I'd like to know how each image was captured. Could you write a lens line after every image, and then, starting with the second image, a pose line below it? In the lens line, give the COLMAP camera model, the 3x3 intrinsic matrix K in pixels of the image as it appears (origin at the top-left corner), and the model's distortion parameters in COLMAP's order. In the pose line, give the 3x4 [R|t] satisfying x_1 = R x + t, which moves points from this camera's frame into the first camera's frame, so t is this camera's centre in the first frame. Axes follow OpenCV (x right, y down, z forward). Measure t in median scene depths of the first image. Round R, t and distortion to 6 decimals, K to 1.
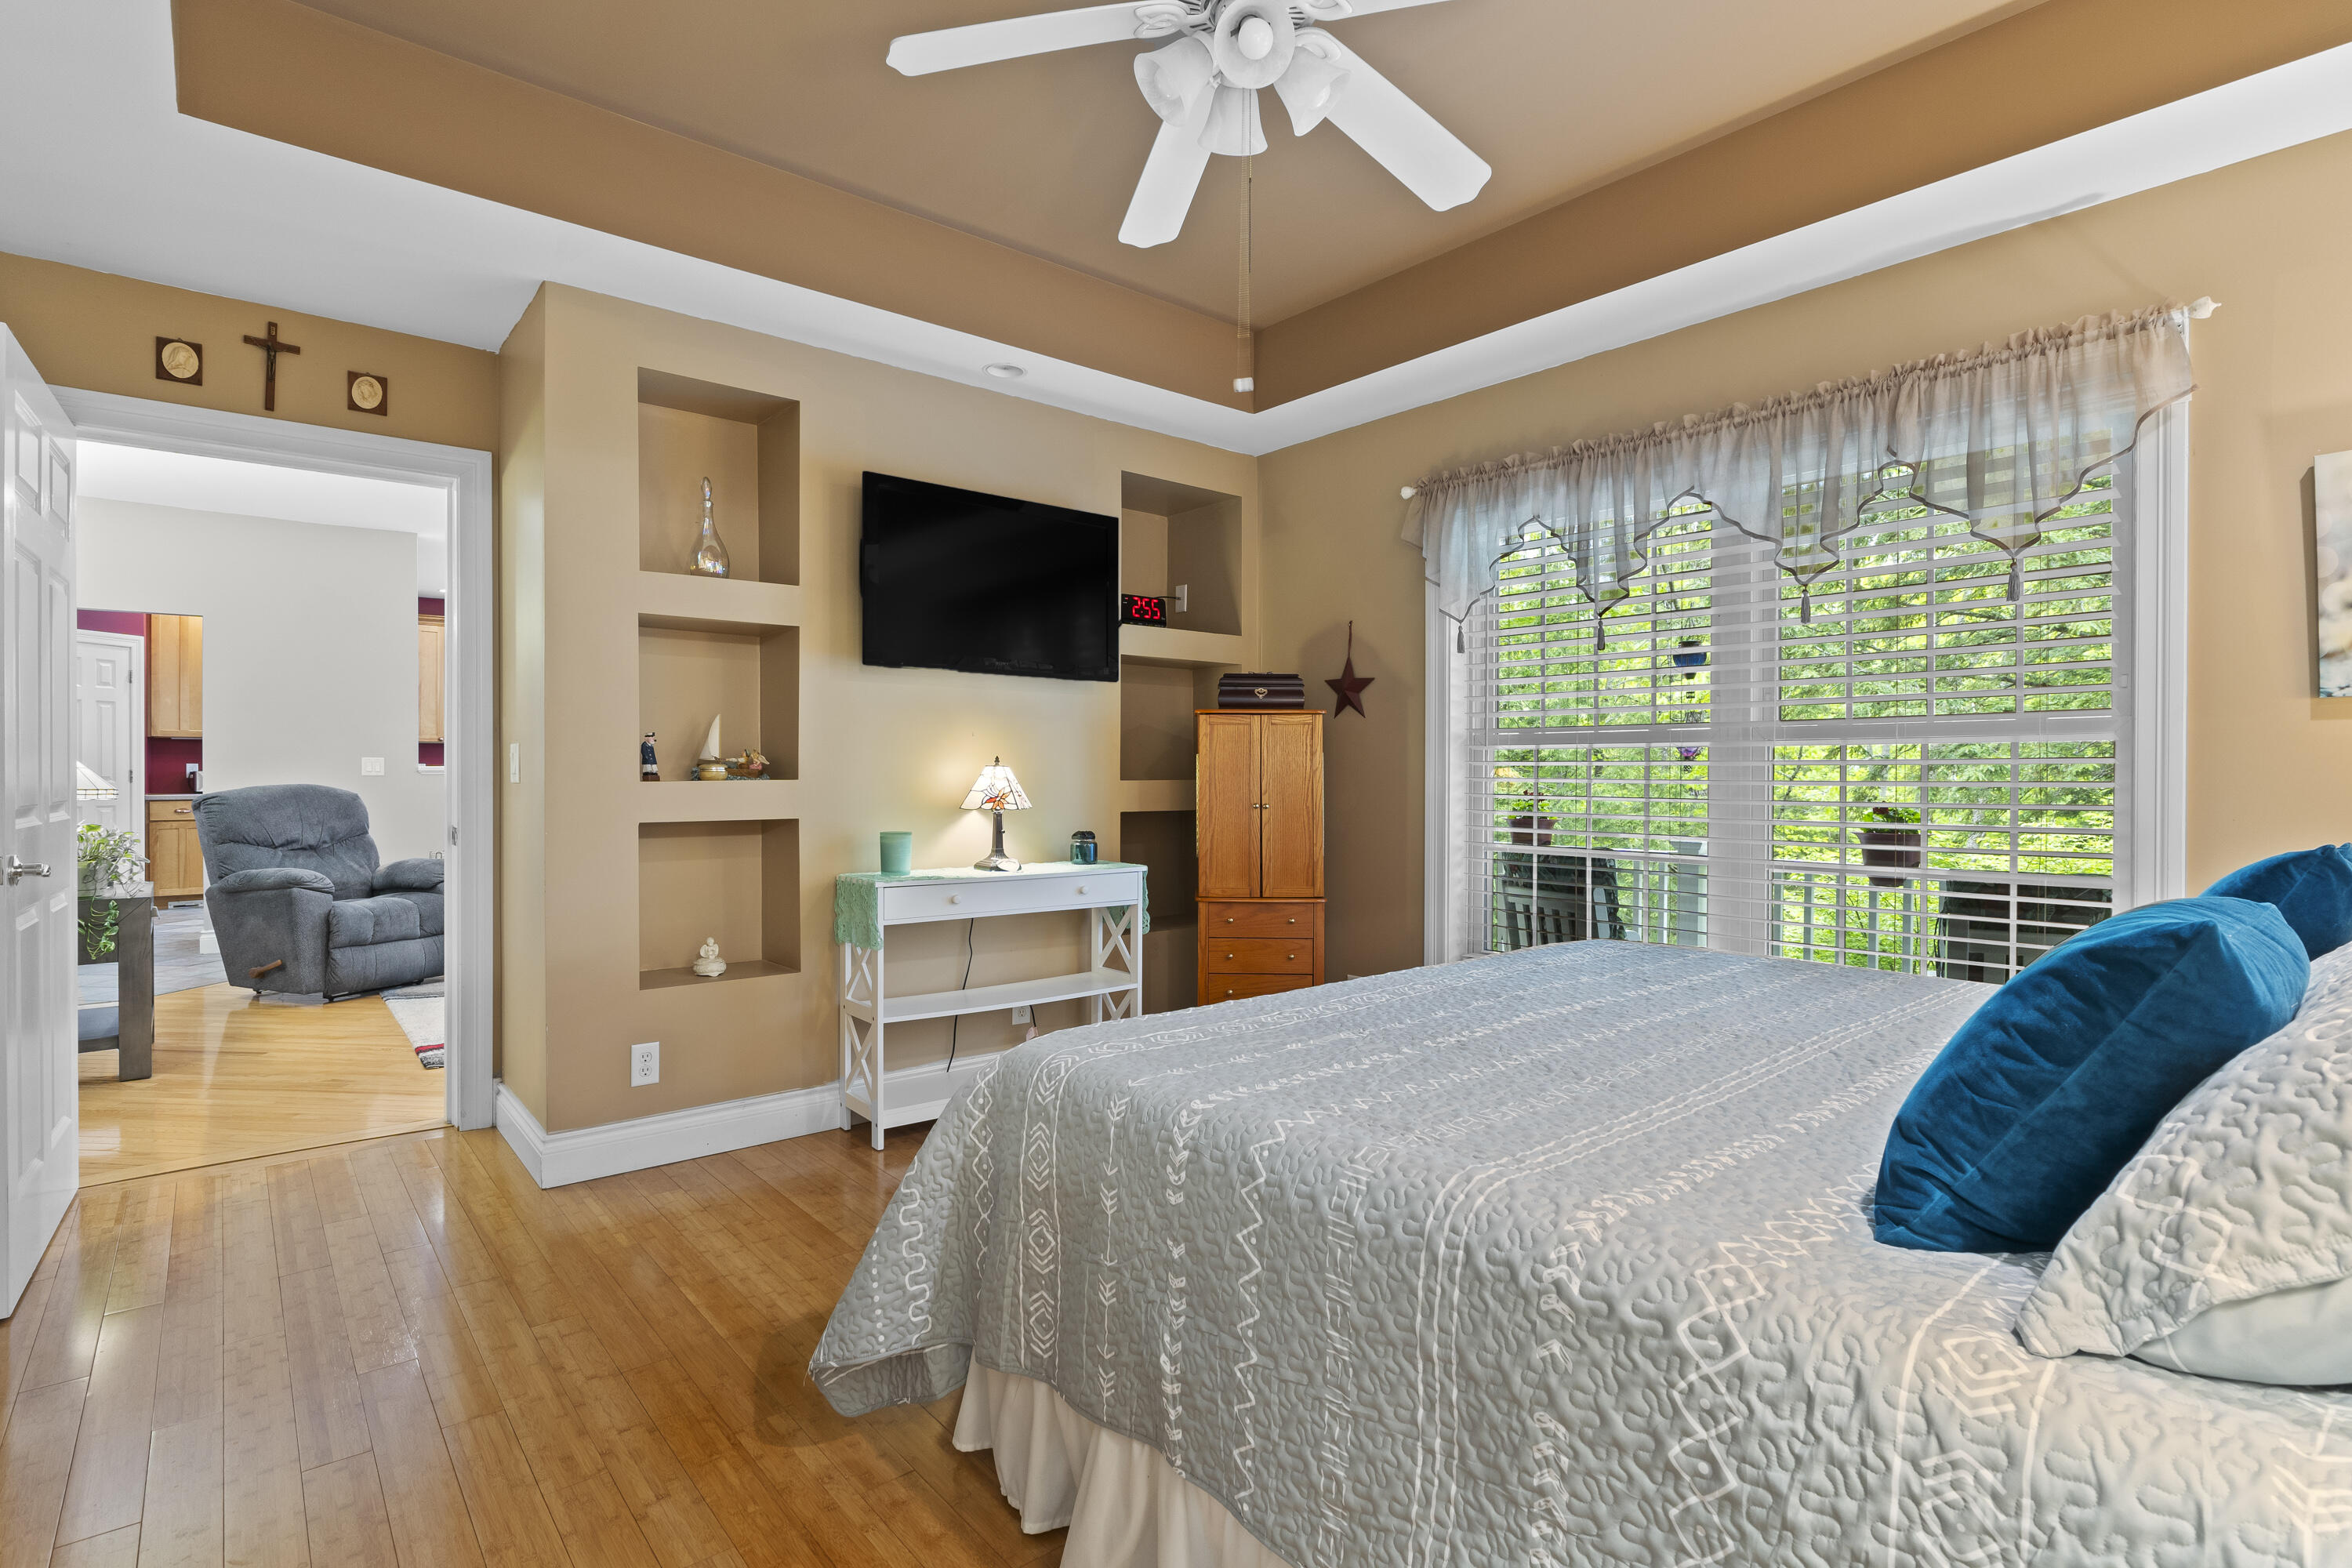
lens RADIAL K [[1164.2, 0, 1183.7], [0, 1164.2, 781.7], [0, 0, 1]] dist [-0.005794, -0.000092]
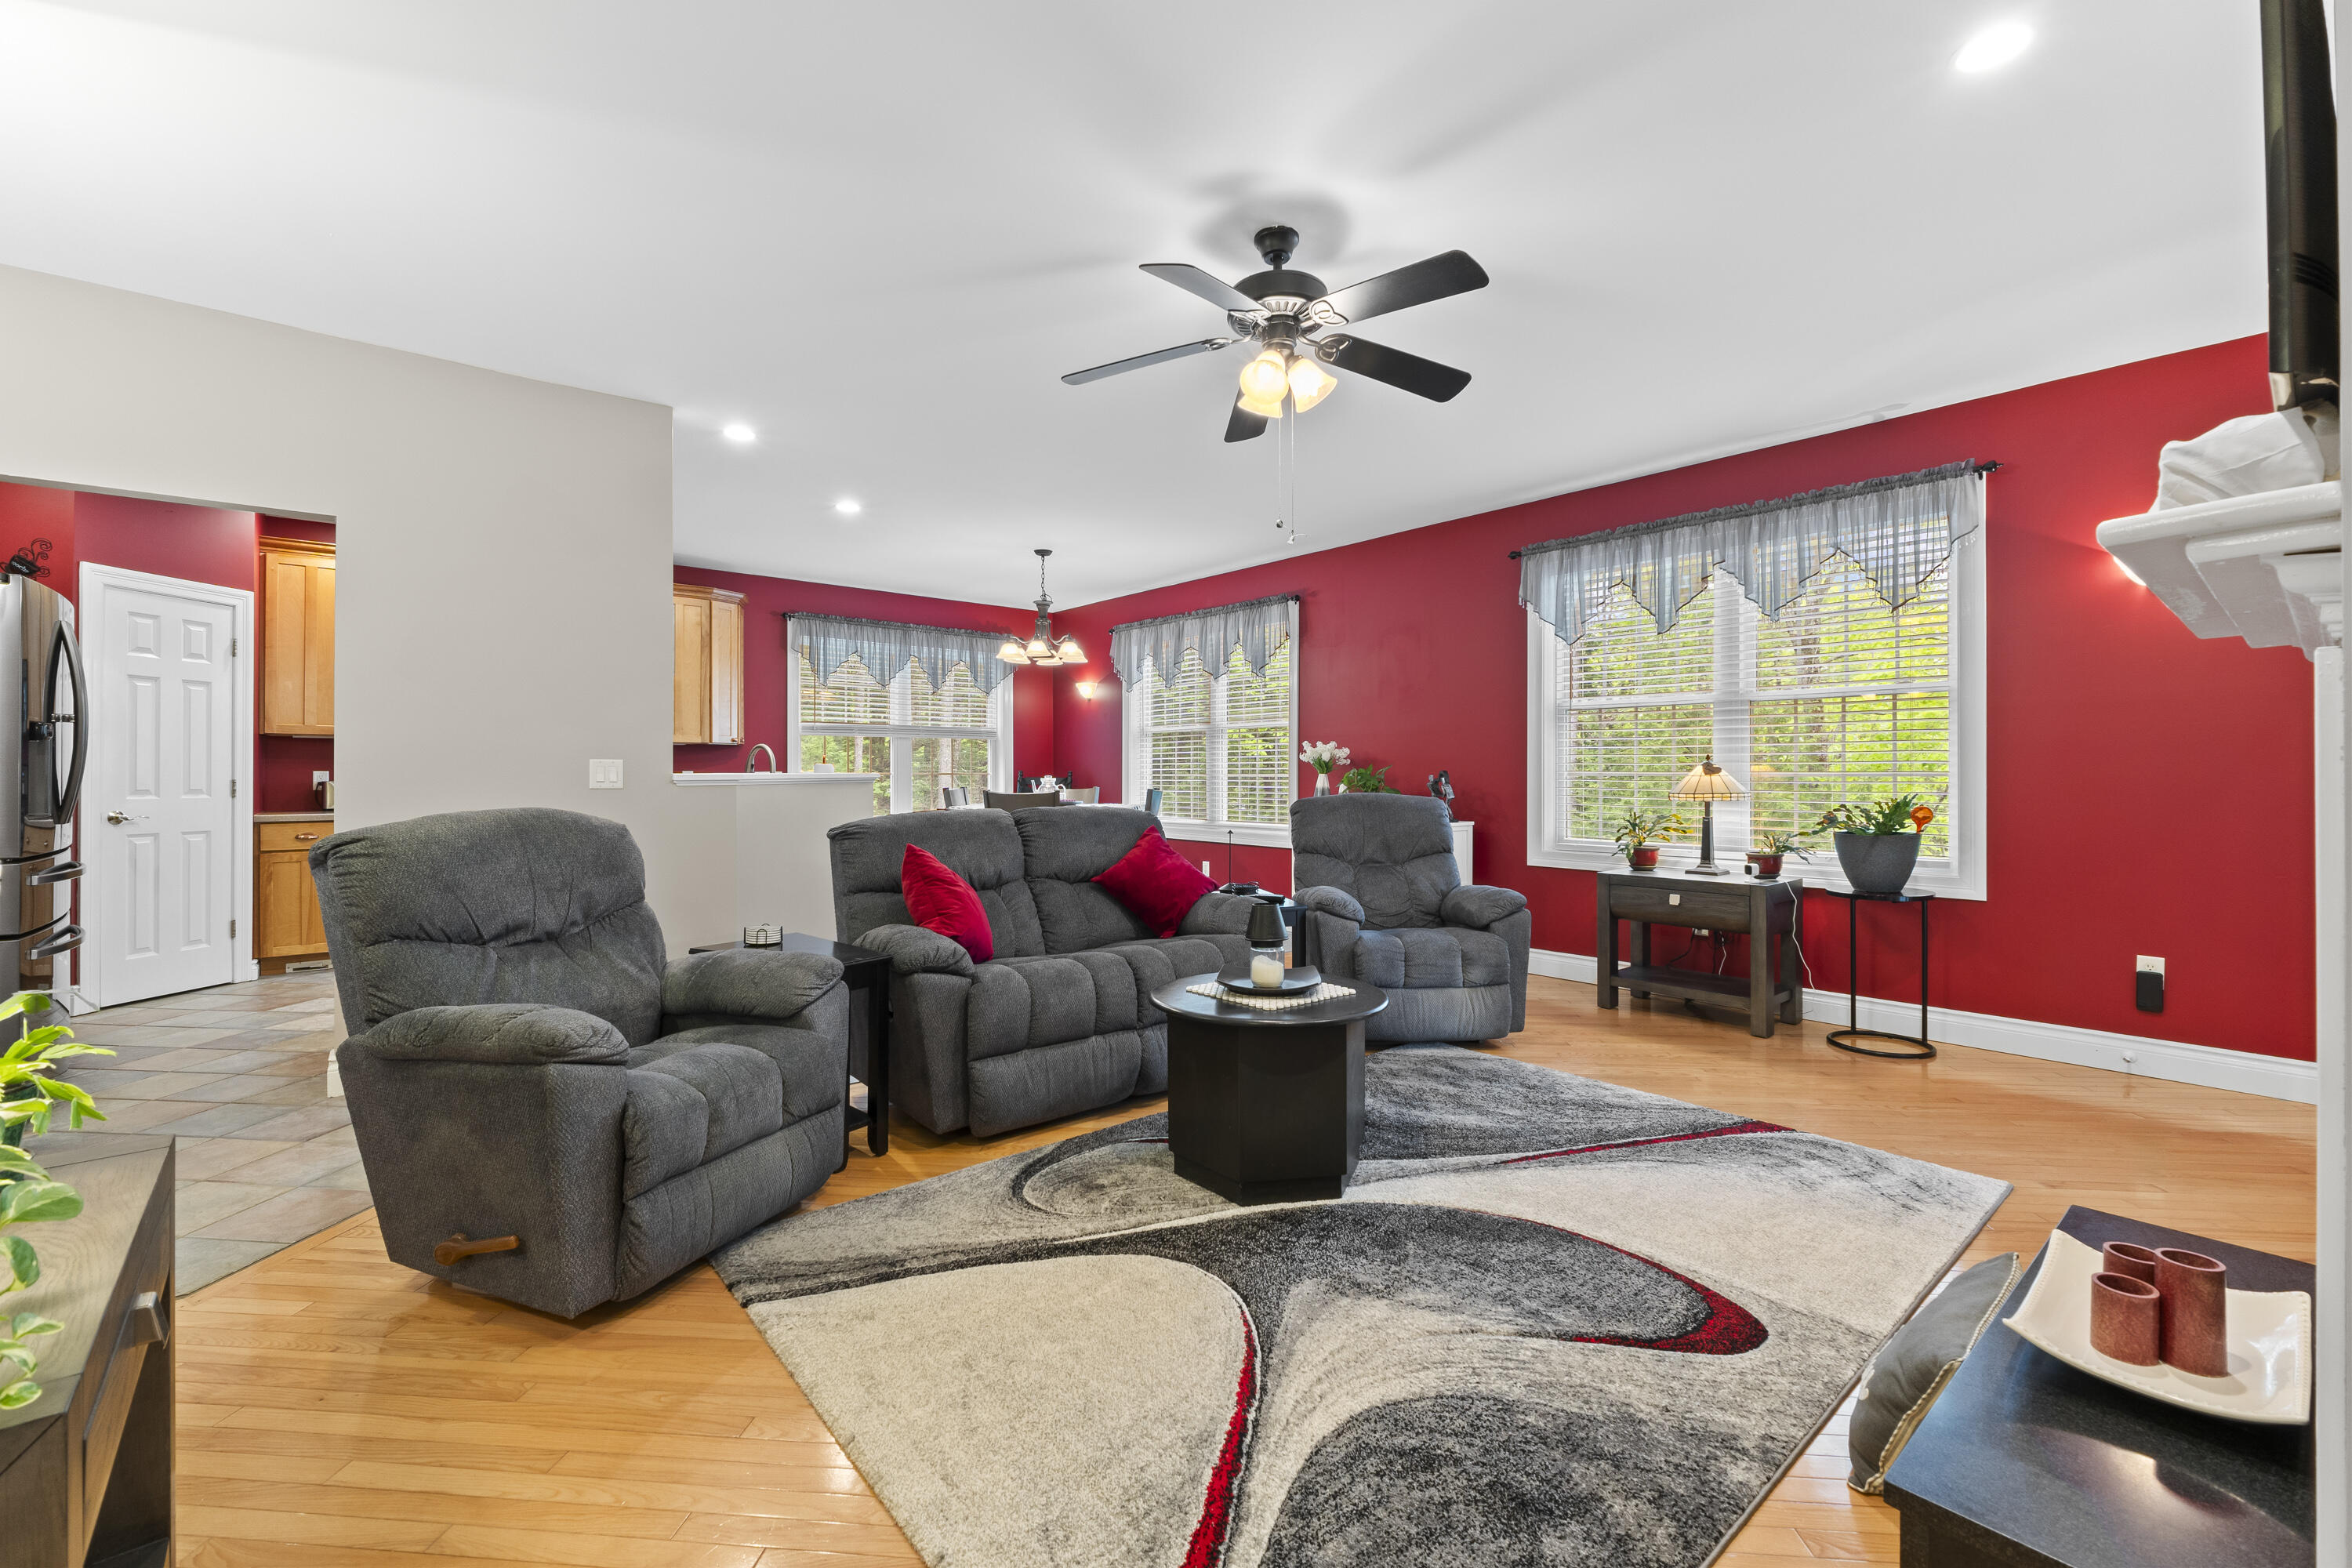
lens RADIAL K [[998.5, 0, 1170.9], [0, 998.5, 777.7], [0, 0, 1]] dist [-0.008588, 0.000847]
pose [[0.999994, -0.001445, -0.003074, -0.474772], [0.001413, 0.999945, -0.010408, -0.006222], [0.003089, 0.010404, 0.999941, 0.562397]]
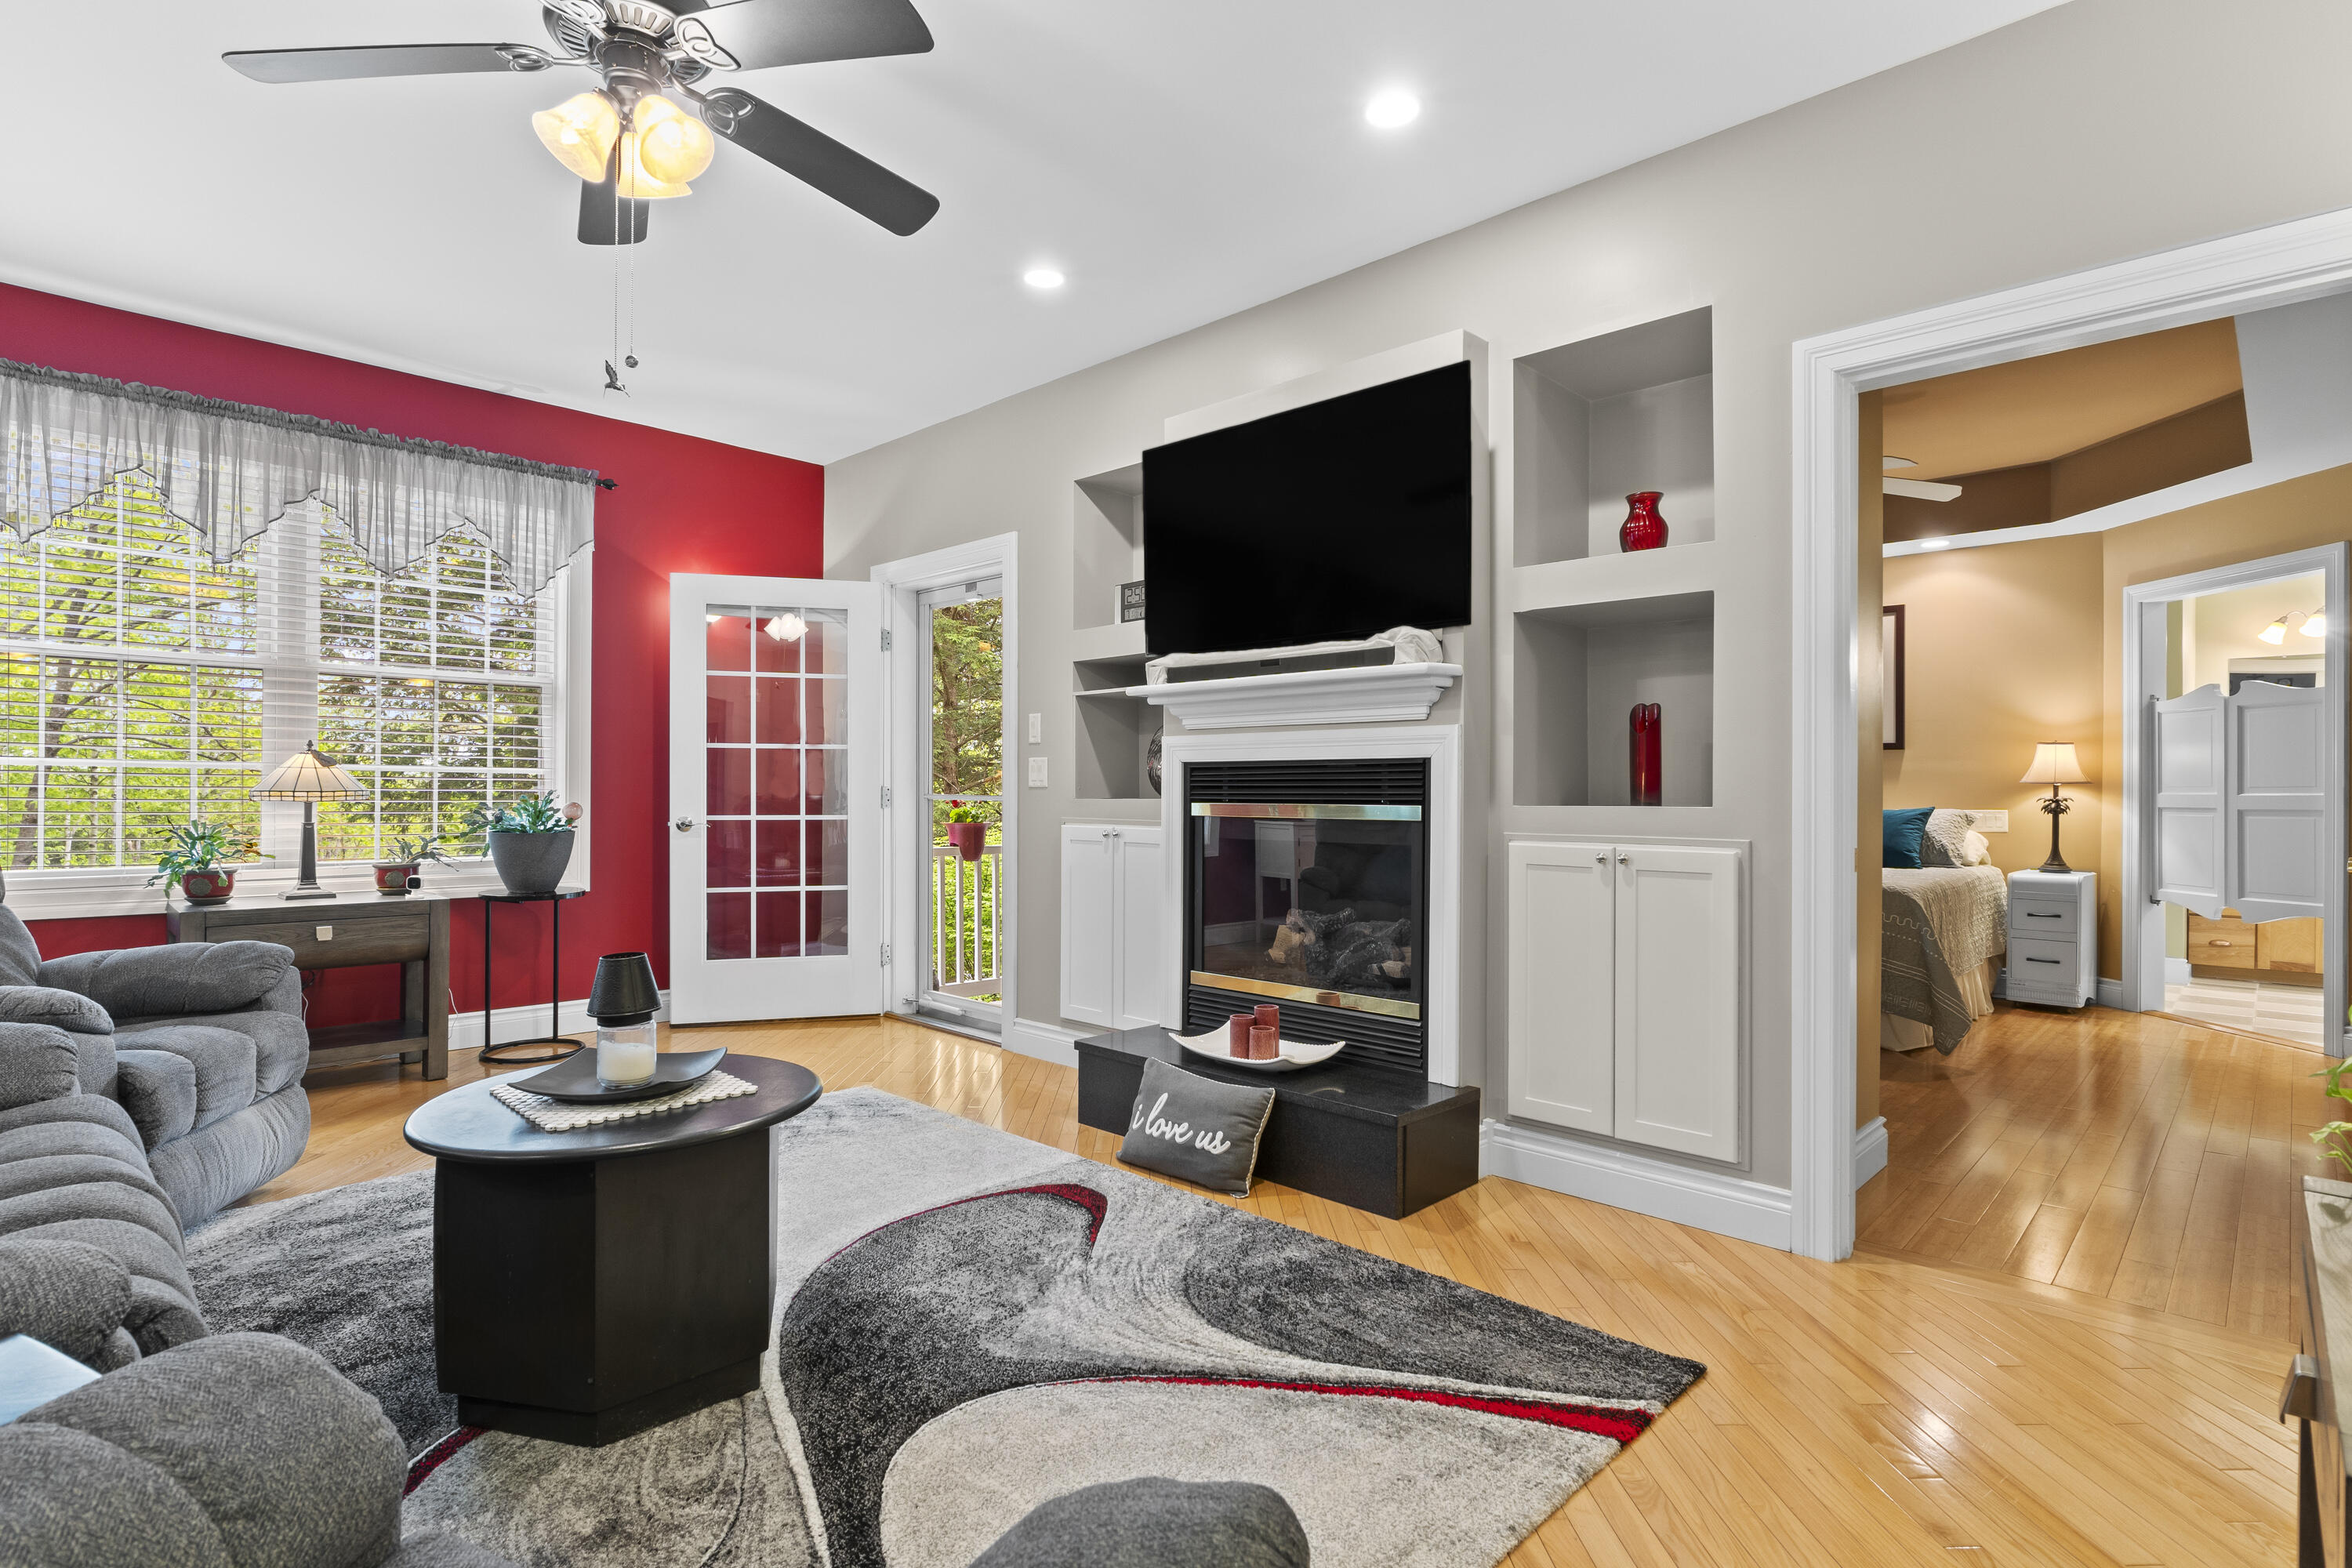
lens RADIAL K [[1164.2, 0, 1182.3], [0, 1164.2, 795.5], [0, 0, 1]] dist [-0.005794, -0.000092]
pose [[-0.116200, -0.004647, 0.993215, -0.791530], [0.002280, 0.999985, 0.004945, -0.001097], [-0.993223, 0.002840, -0.116188, 0.903486]]
